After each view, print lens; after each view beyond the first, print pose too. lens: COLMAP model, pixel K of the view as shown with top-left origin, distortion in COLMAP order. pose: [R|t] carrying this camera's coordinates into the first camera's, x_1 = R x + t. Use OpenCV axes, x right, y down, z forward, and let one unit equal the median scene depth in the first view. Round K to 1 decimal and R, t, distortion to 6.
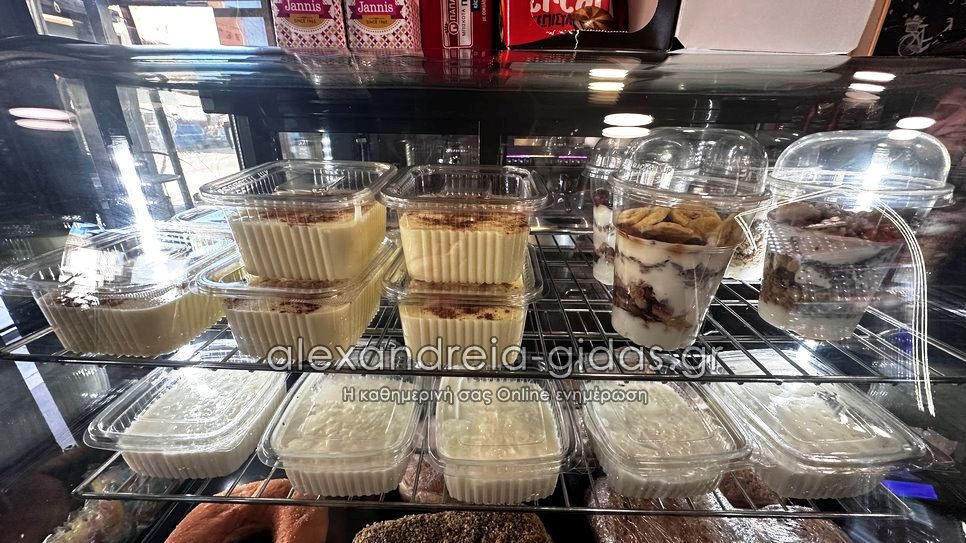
lens RADIAL K [[385.4, 0, 483.0], [0, 385.4, 271.5], [0, 0, 1]] dist [0.003102, 0.000267]
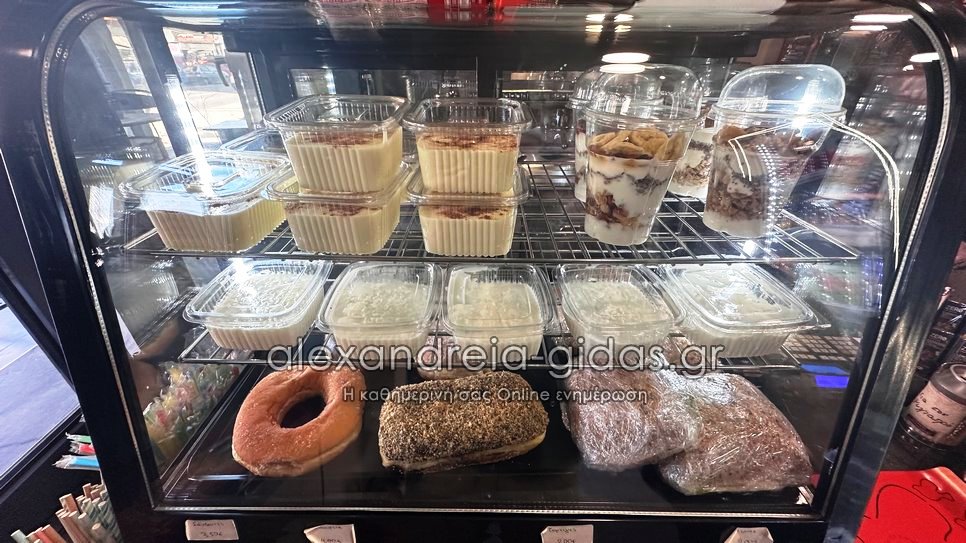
lens RADIAL K [[385.4, 0, 483.0], [0, 385.4, 271.5], [0, 0, 1]] dist [0.003102, 0.000267]
pose [[0.999917, -0.011991, 0.004701, -0.007173], [0.011184, 0.989403, 0.144762, 0.090542], [-0.006387, -0.144697, 0.989455, -0.283524]]
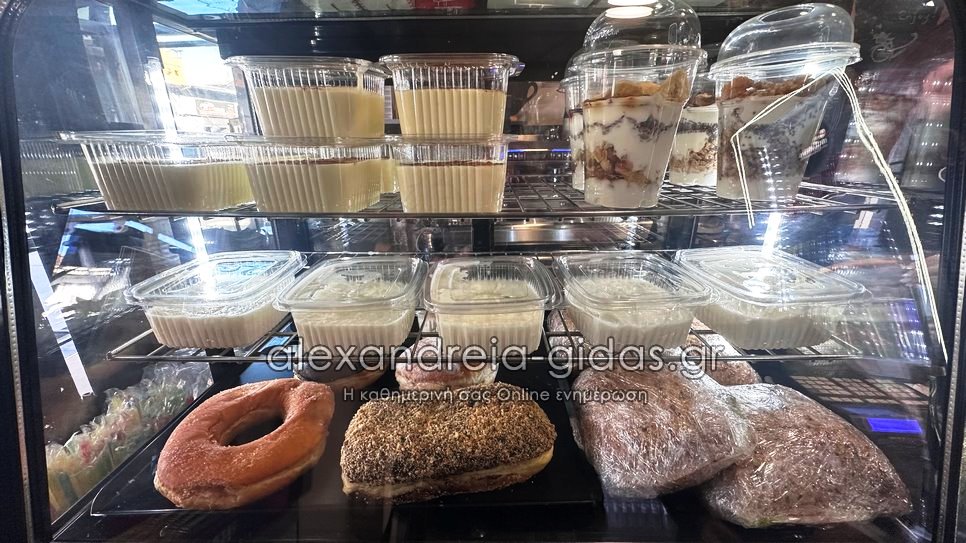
lens RADIAL K [[385.4, 0, 483.0], [0, 385.4, 271.5], [0, 0, 1]] dist [0.003102, 0.000267]
pose [[0.999654, -0.026184, -0.002657, 0.034690], [0.025976, 0.997831, -0.060492, 0.422903], [0.004235, 0.060402, 0.998165, -0.122489]]
